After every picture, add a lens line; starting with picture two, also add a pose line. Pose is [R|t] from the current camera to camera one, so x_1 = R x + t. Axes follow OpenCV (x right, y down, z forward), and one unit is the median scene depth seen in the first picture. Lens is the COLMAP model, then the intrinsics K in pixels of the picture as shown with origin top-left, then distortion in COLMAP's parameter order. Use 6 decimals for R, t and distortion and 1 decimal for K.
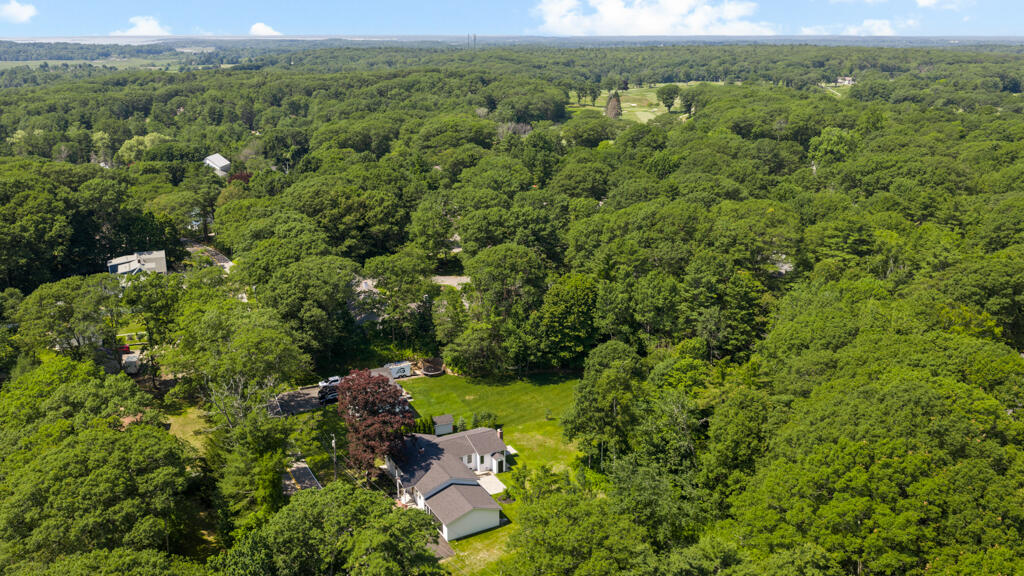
lens RADIAL K [[833.2, 0, 512.6], [0, 833.2, 287.4], [0, 0, 1]] dist [0.001991, -0.021501]
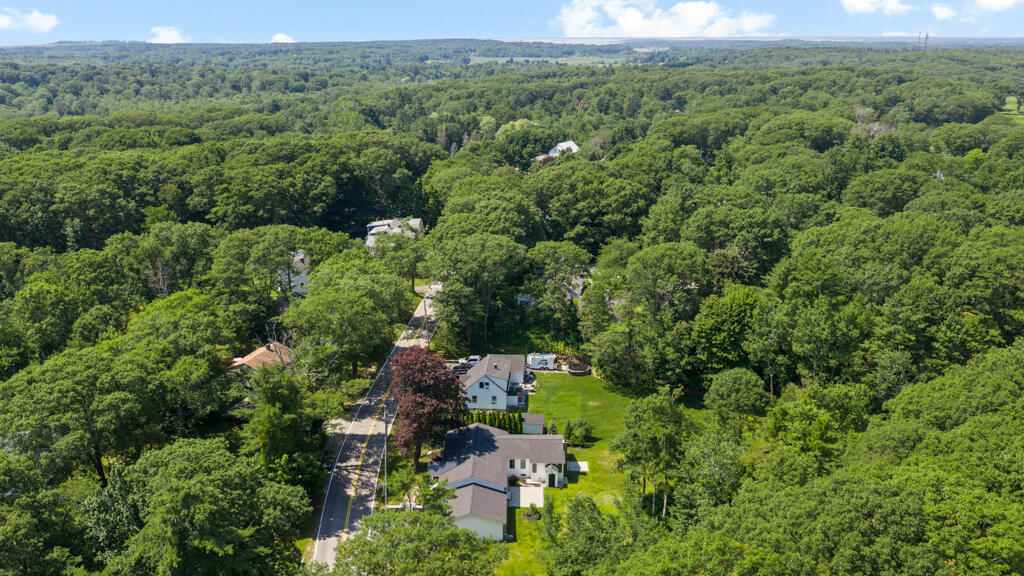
lens RADIAL K [[833.2, 0, 511.6], [0, 833.2, 289.3], [0, 0, 1]] dist [0.001991, -0.021501]
pose [[0.877177, 0.137153, -0.460162, 0.225680], [-0.135958, 0.990063, 0.035925, -0.010034], [0.460517, 0.031050, 0.887108, 0.121799]]
